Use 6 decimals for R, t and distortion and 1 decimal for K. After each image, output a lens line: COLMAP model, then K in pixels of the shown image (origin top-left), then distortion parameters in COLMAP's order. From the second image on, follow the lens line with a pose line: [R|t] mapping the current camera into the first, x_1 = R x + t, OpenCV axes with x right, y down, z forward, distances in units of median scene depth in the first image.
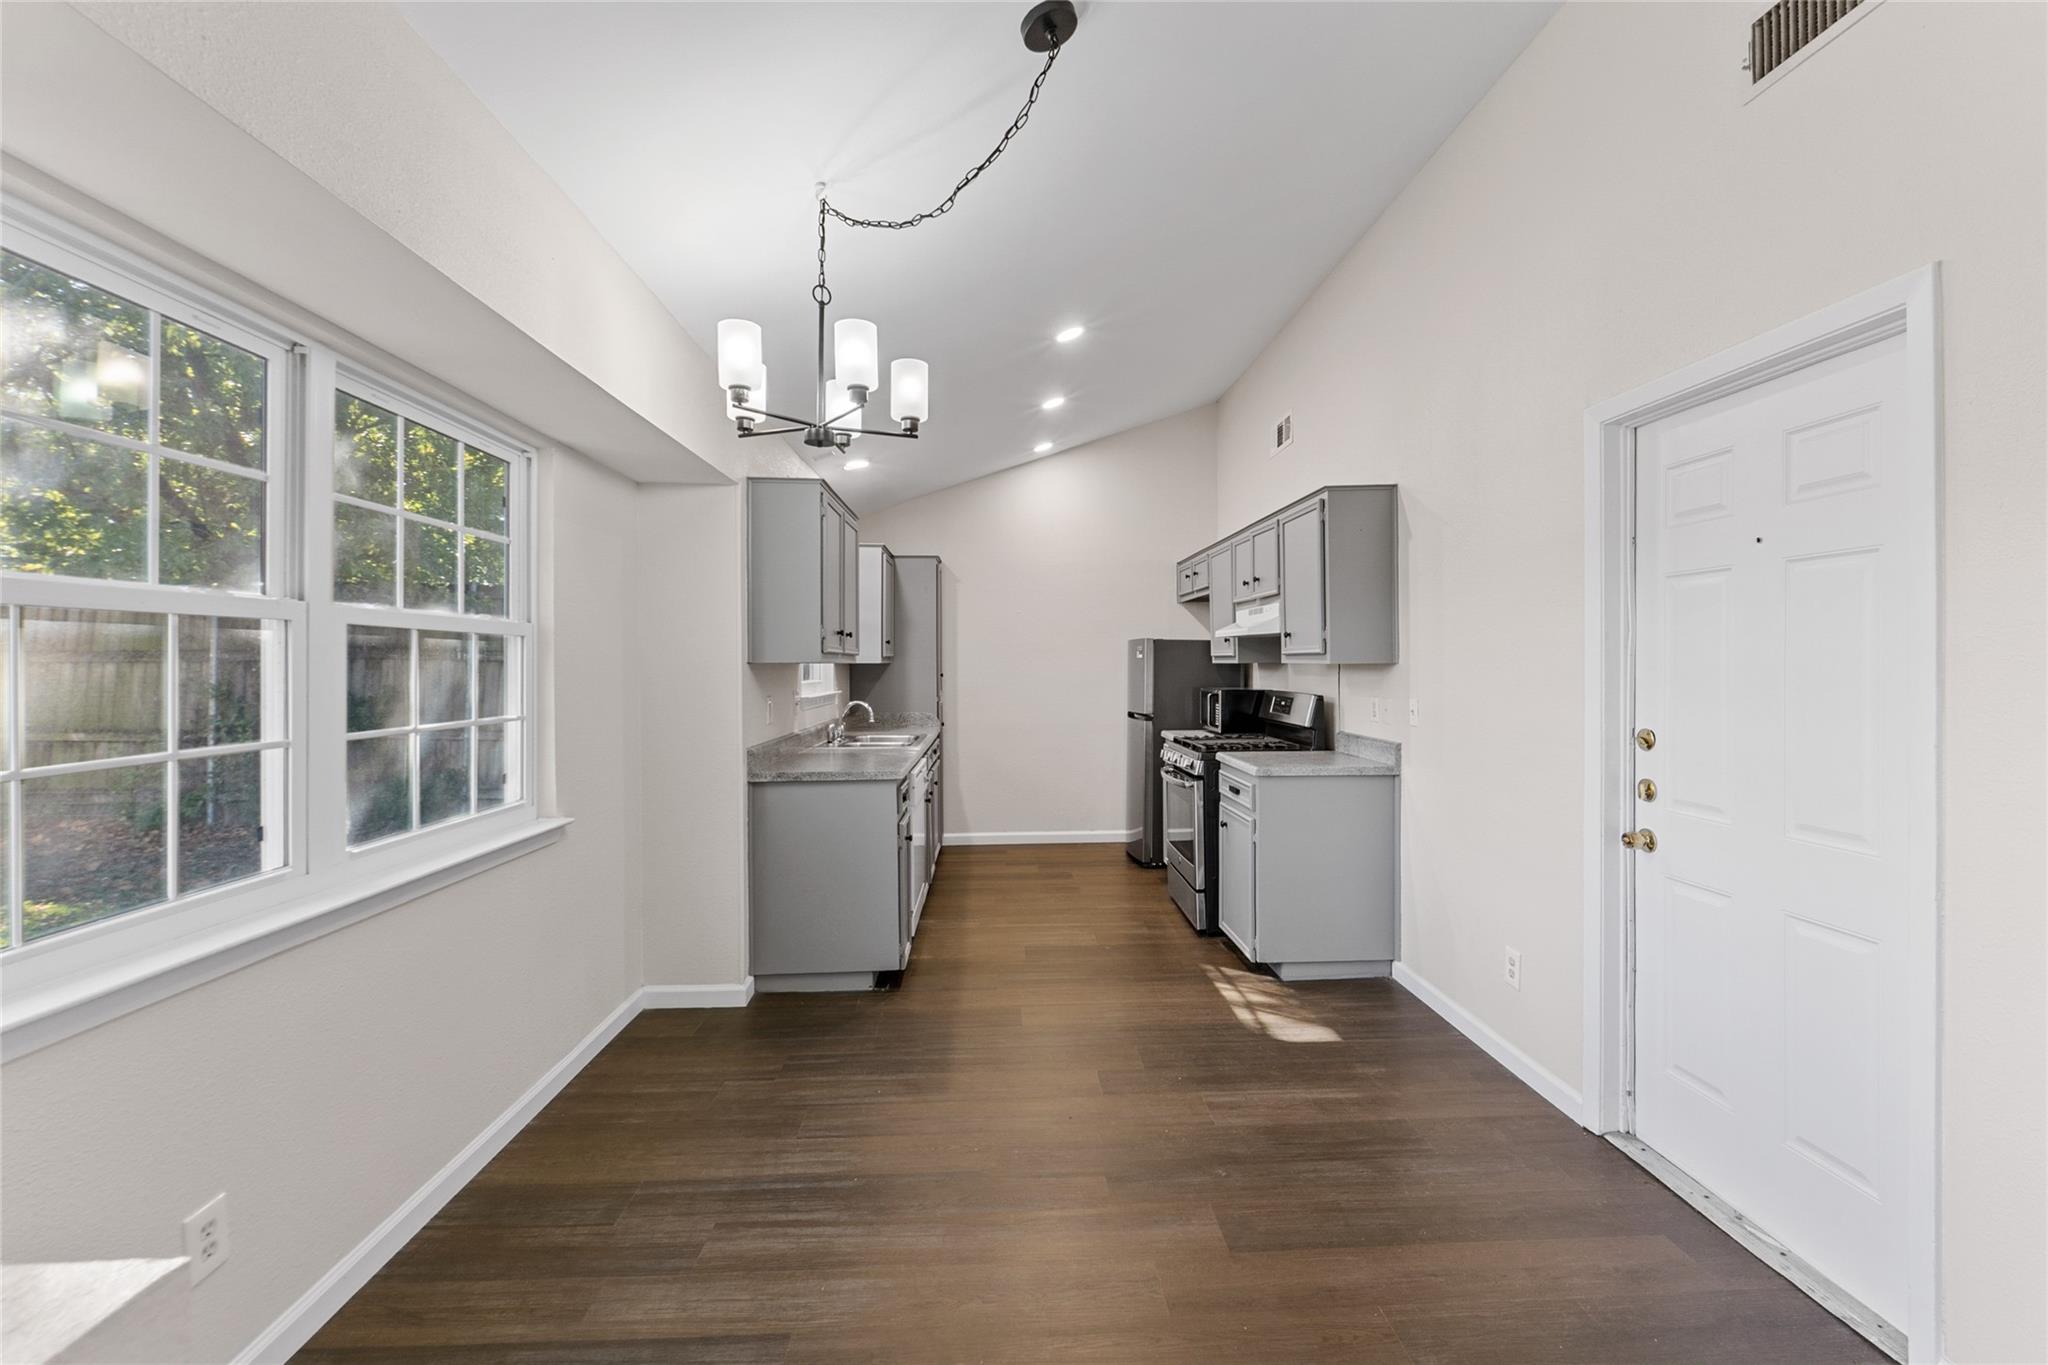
lens RADIAL K [[865.6, 0, 1037.7], [0, 865.6, 667.4], [0, 0, 1]] dist [-0.007883, 0.000055]
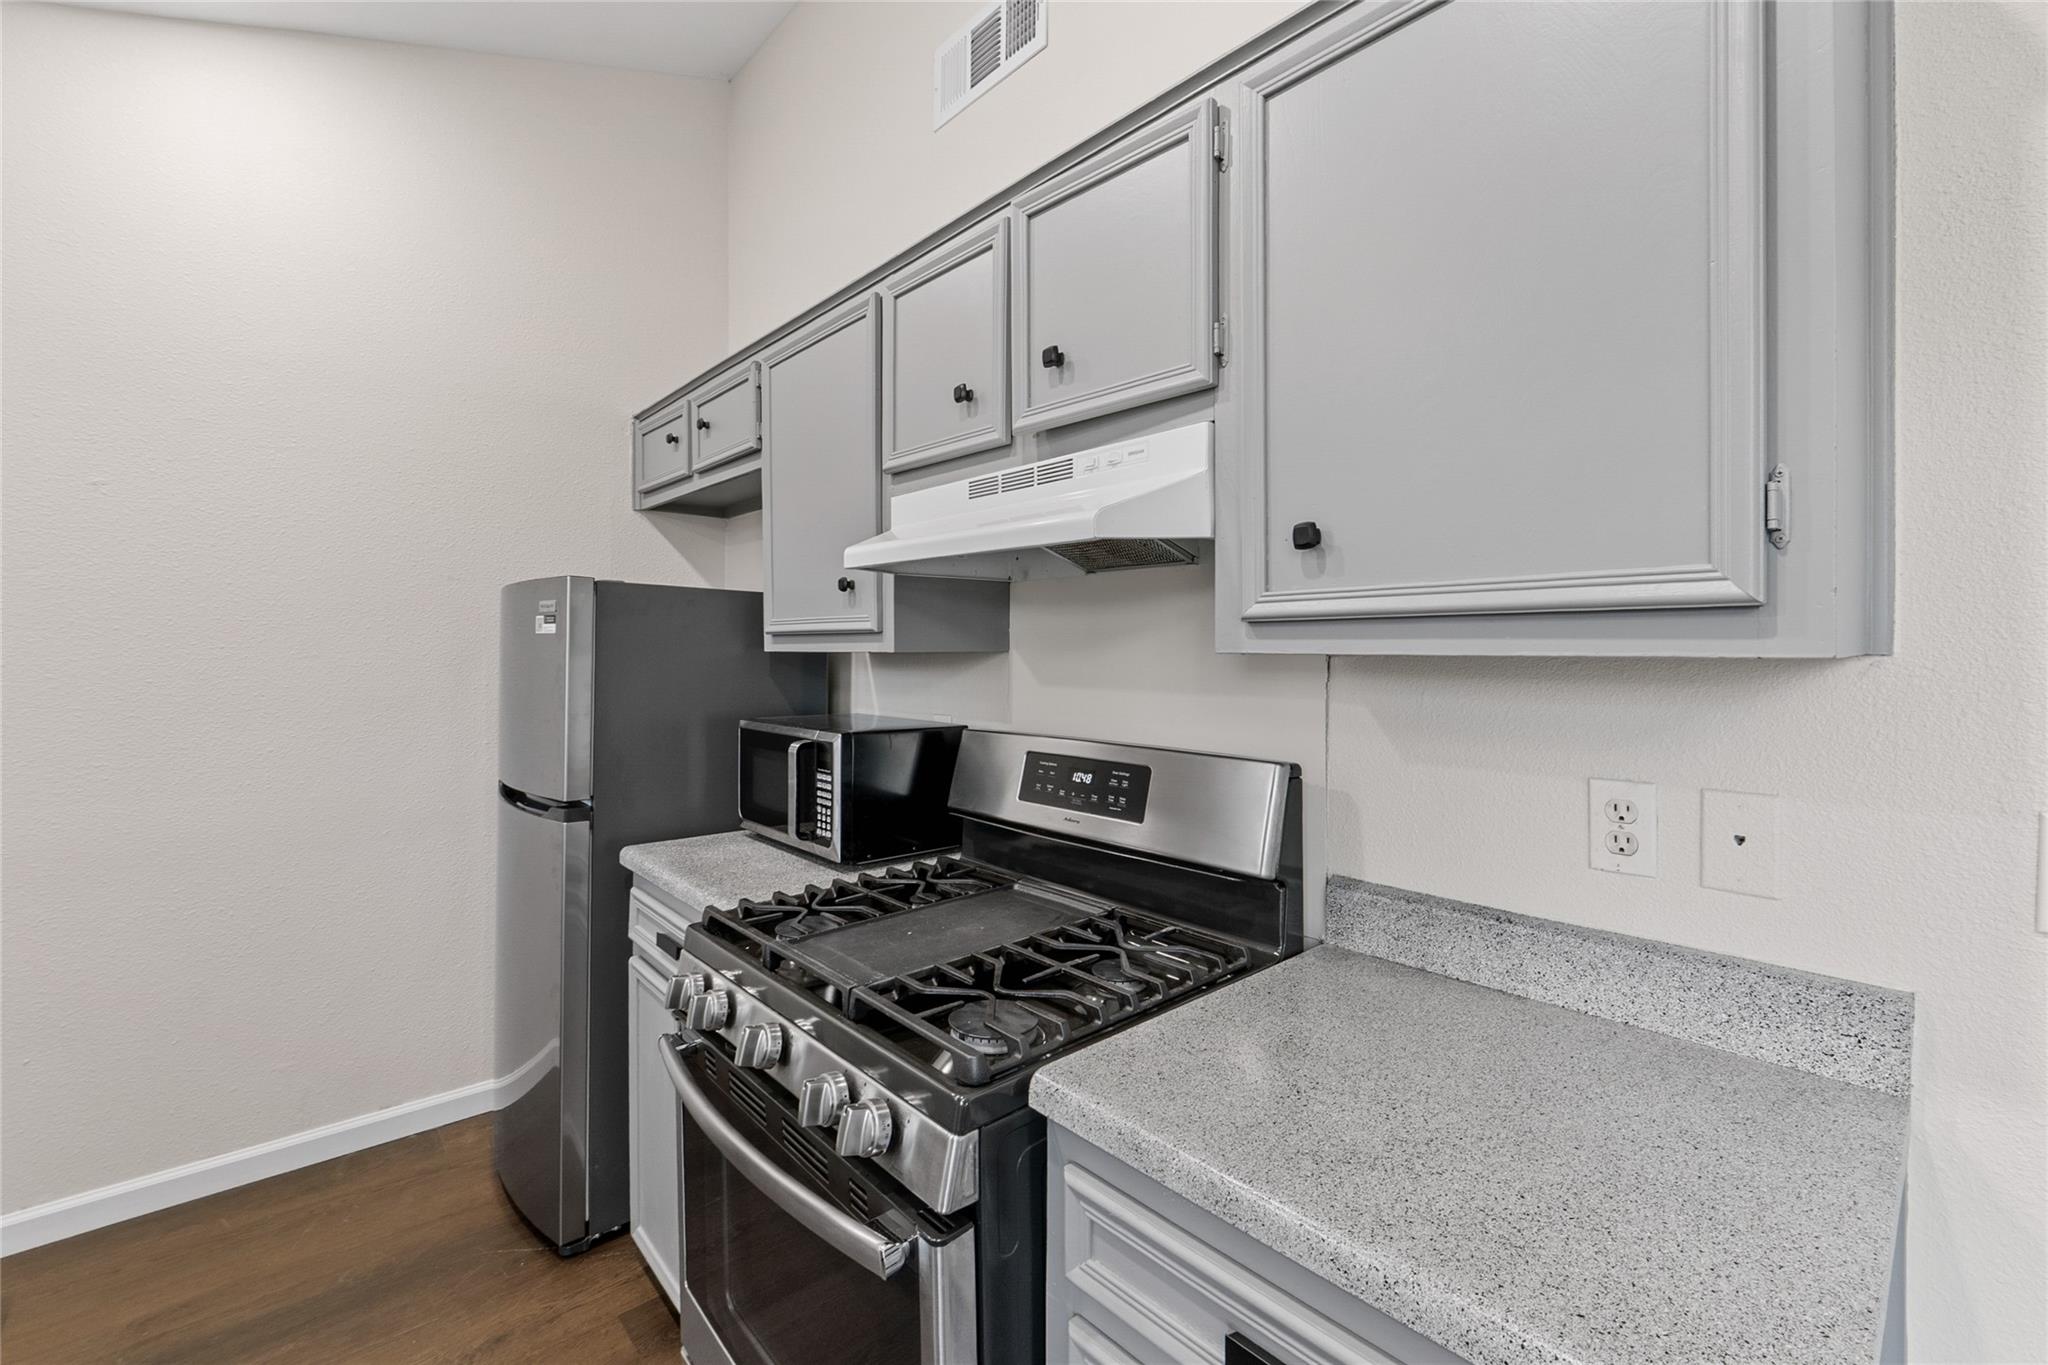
lens RADIAL K [[865.6, 0, 1037.7], [0, 865.6, 667.4], [0, 0, 1]] dist [-0.007883, 0.000055]
pose [[0.778905, -0.005104, 0.627121, 0.071651], [-0.002359, 0.999936, 0.011069, -0.003469], [-0.627137, -0.010101, 0.778843, 0.789382]]
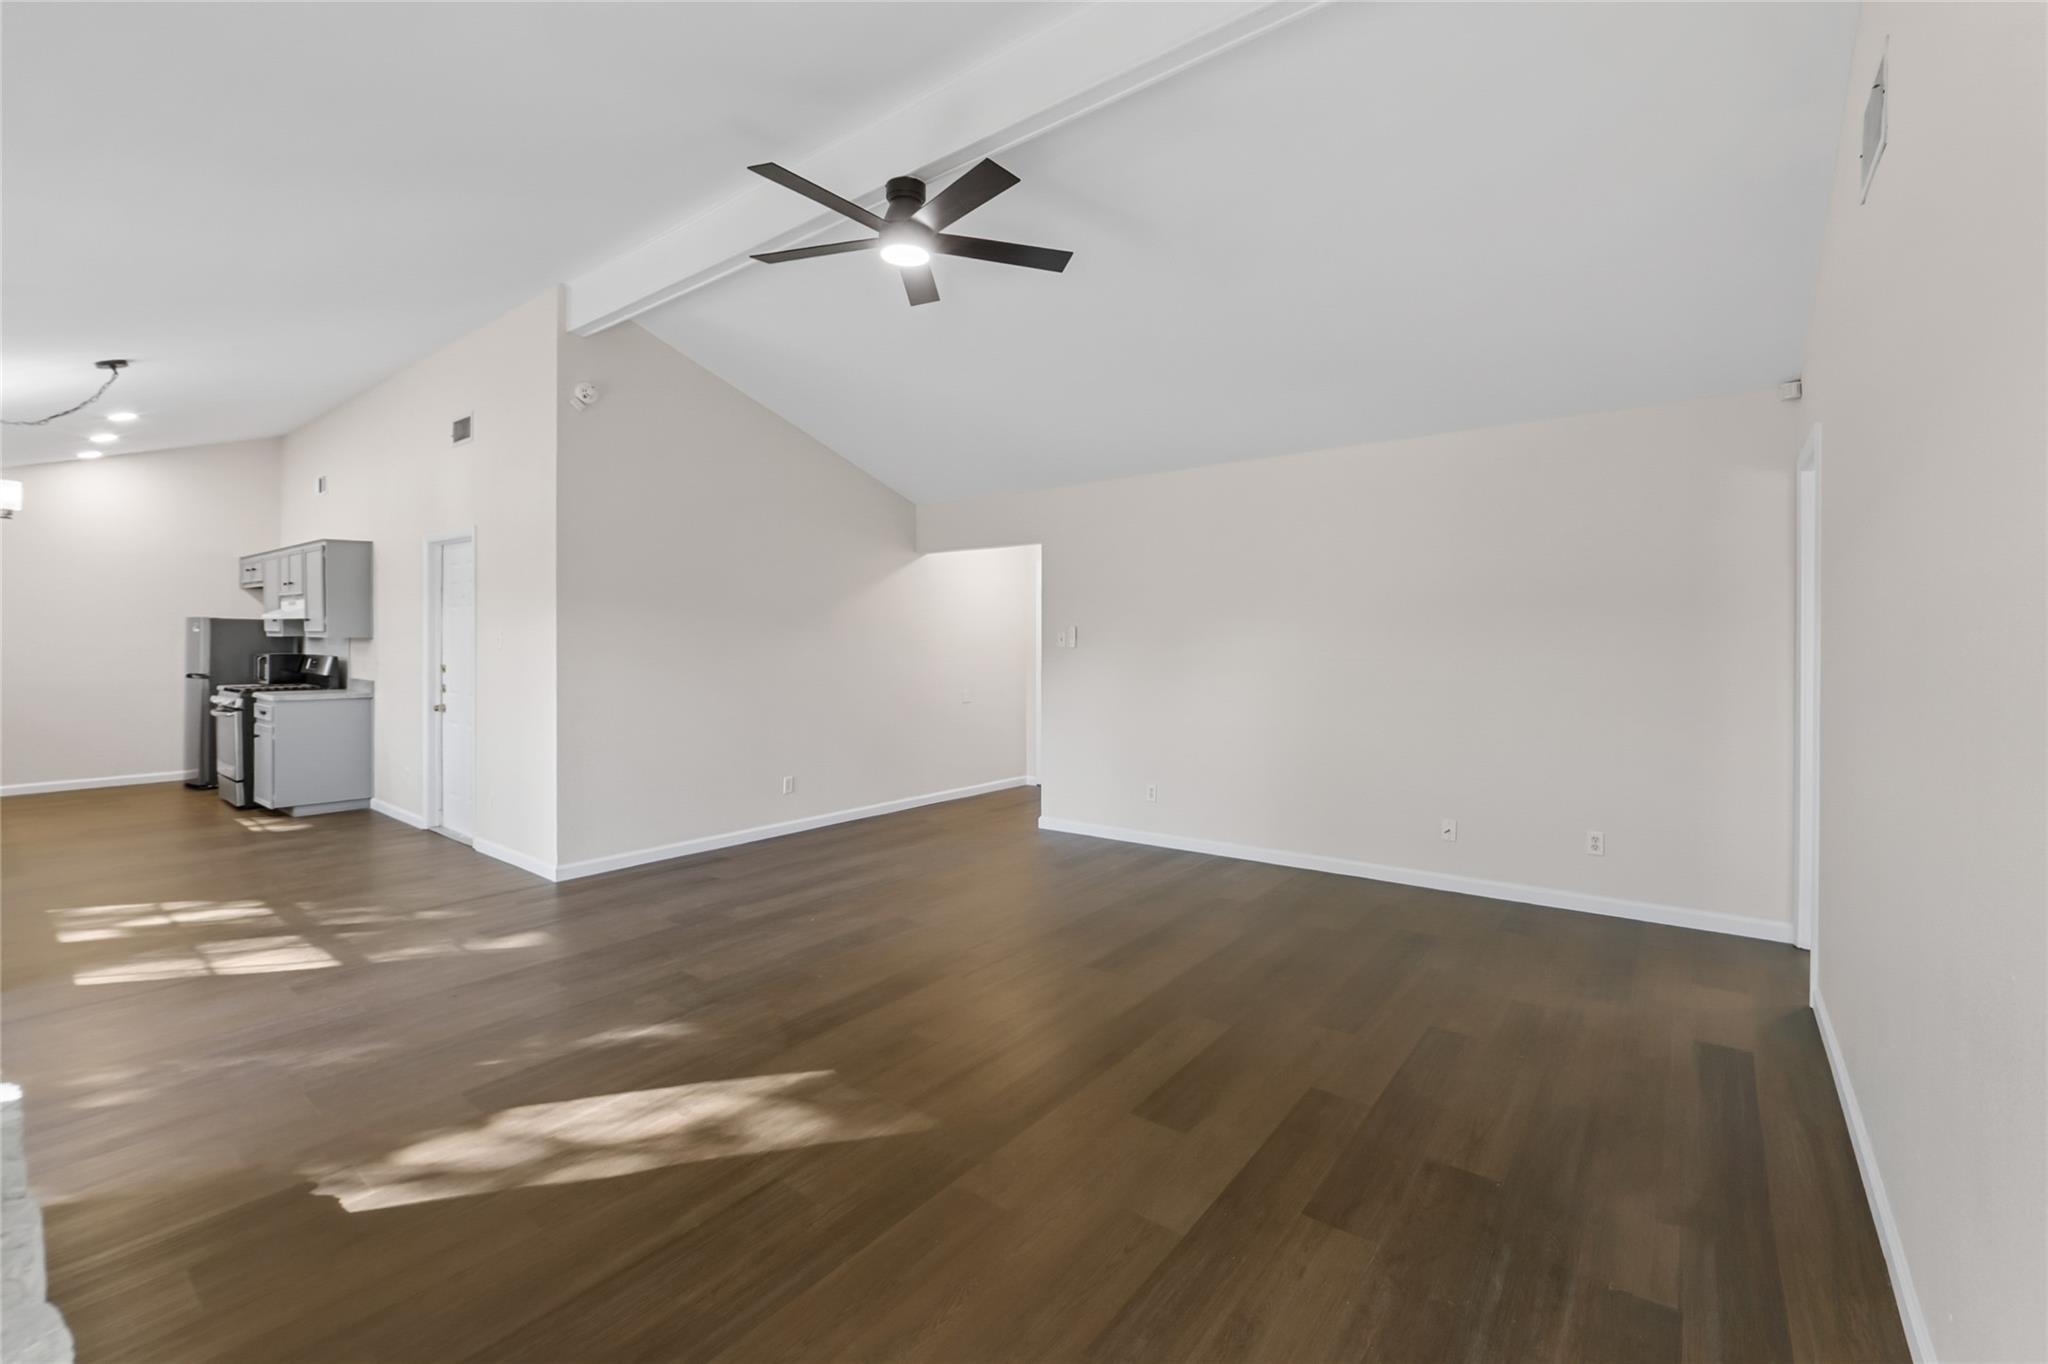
lens RADIAL K [[878.0, 0, 1014.0], [0, 878.0, 640.1], [0, 0, 1]] dist [-0.002591, -0.000299]
pose [[0.671128, 0.002281, 0.741338, -0.046997], [-0.004050, 0.999992, 0.000590, -0.005008], [-0.741330, -0.003398, 0.671132, -1.063371]]
